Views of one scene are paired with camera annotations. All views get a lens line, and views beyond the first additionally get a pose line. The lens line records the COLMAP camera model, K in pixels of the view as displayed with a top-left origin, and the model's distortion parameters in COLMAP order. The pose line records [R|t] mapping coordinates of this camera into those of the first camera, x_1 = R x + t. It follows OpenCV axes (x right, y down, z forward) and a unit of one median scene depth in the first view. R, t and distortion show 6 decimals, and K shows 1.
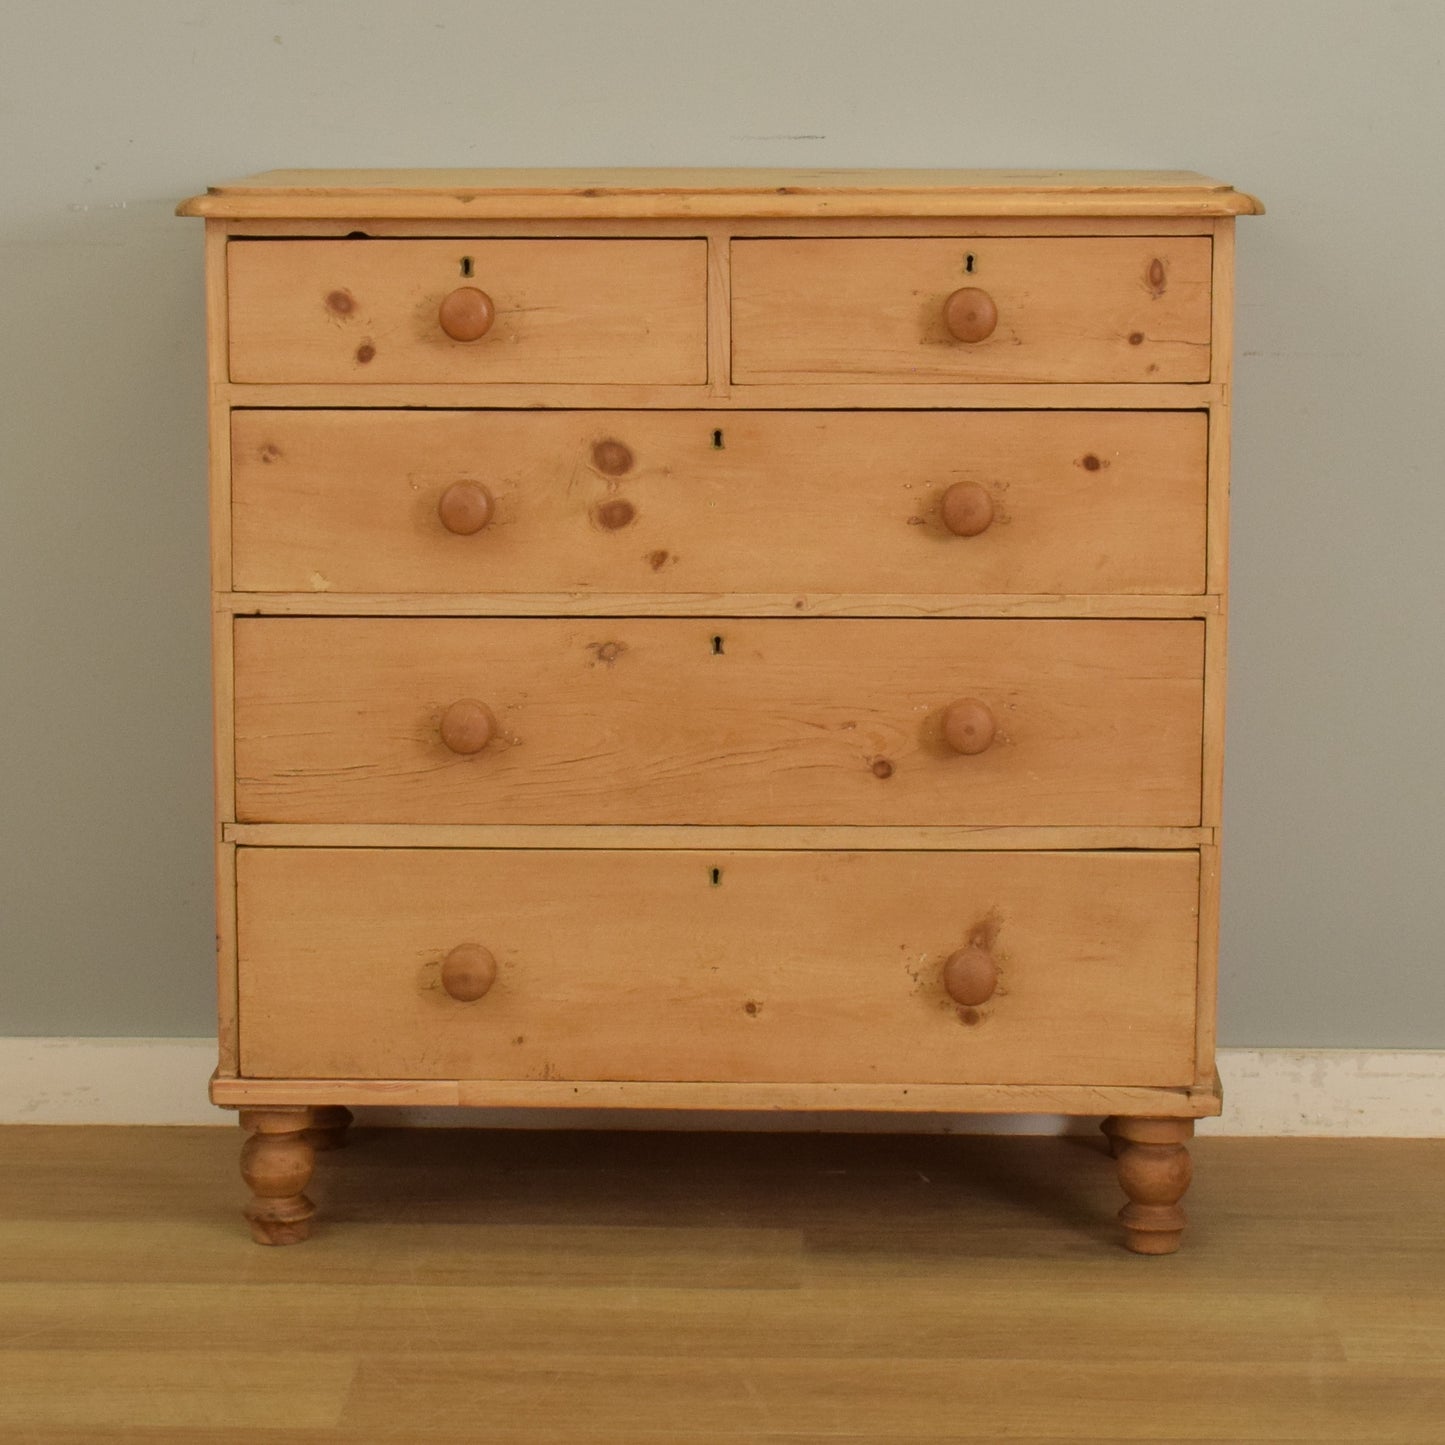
lens RADIAL K [[4003.5, 0, 681.6], [0, 4003.5, 720.2], [0, 0, 1]] dist [-0.069546, 0.835010]
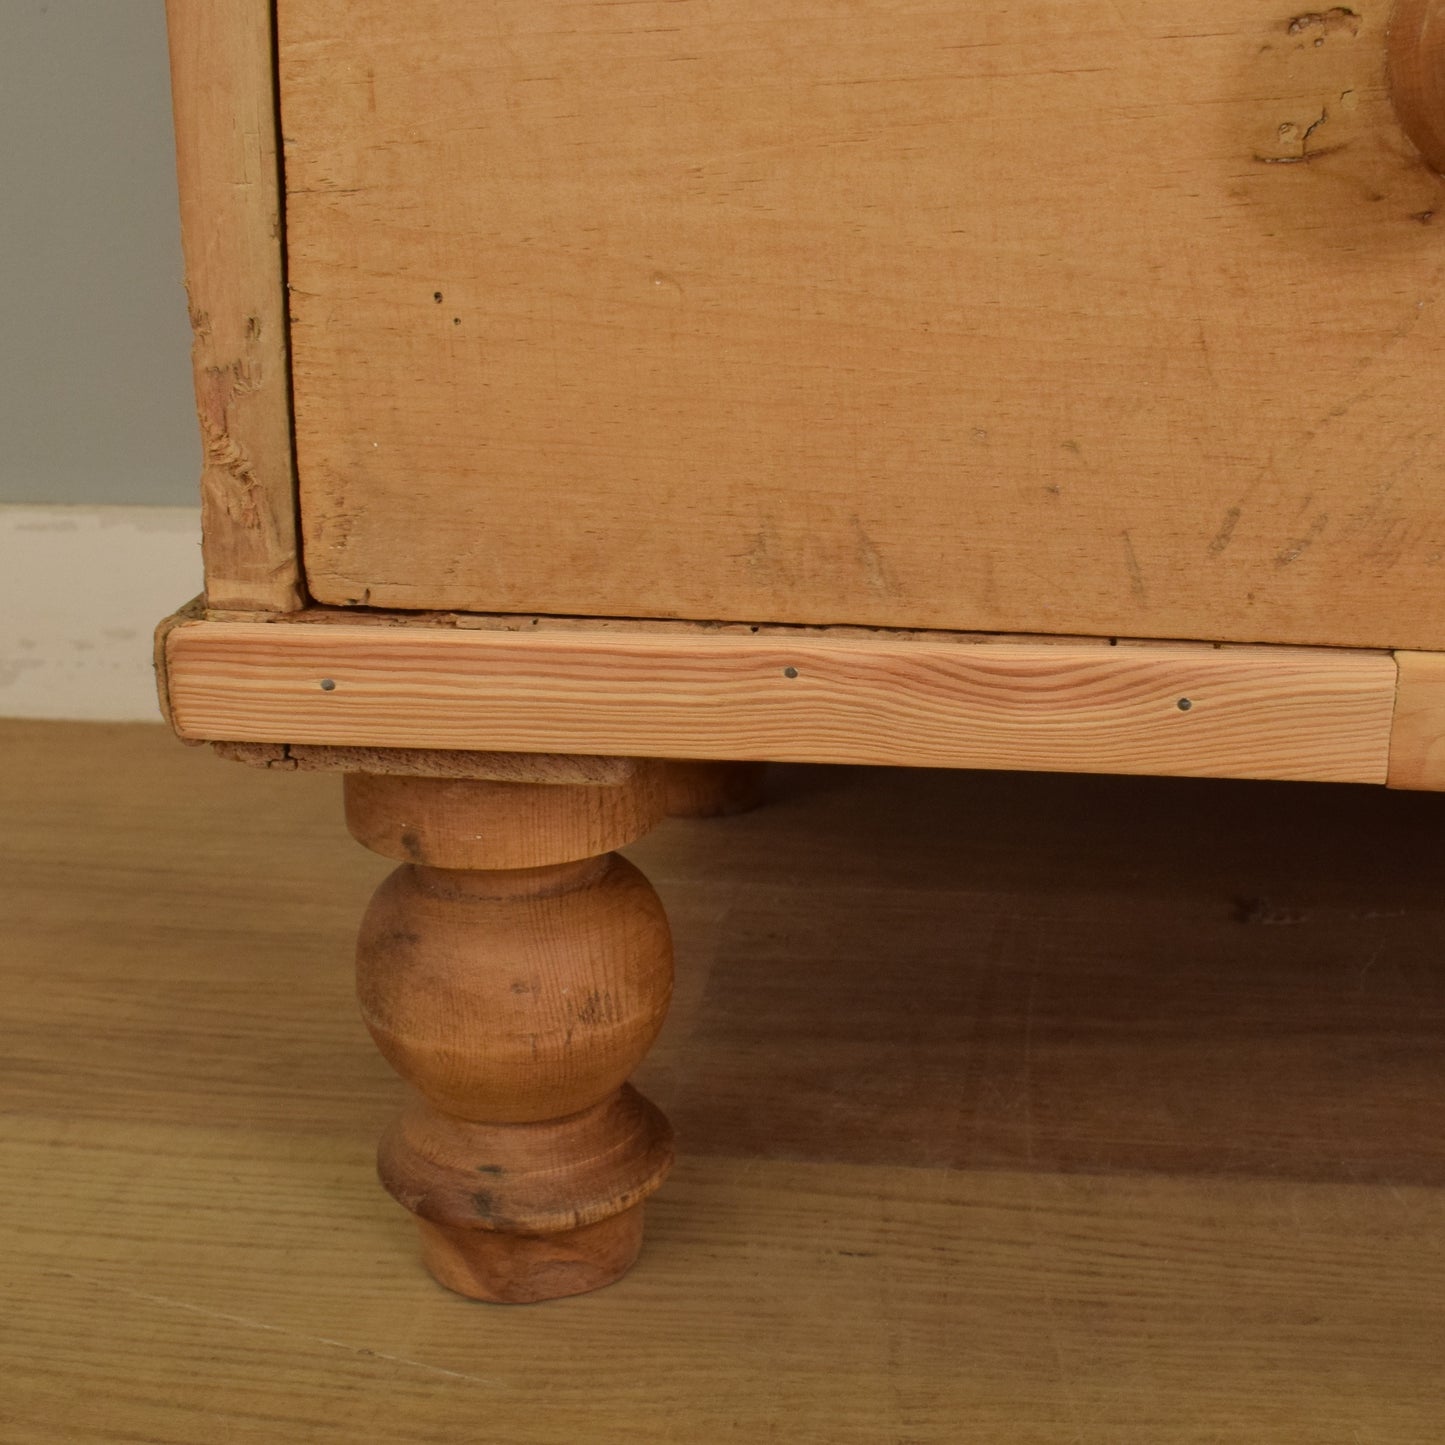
lens RADIAL K [[2027.3, 0, 777.1], [0, 2027.3, 722.7], [0, 0, 1]] dist [-0.108257, -0.022620]
pose [[0.998225, 0.027924, -0.052607, -0.082308], [-0.020309, 0.989930, 0.140097, 0.081384], [0.055989, -0.138780, 0.988739, 0.915886]]
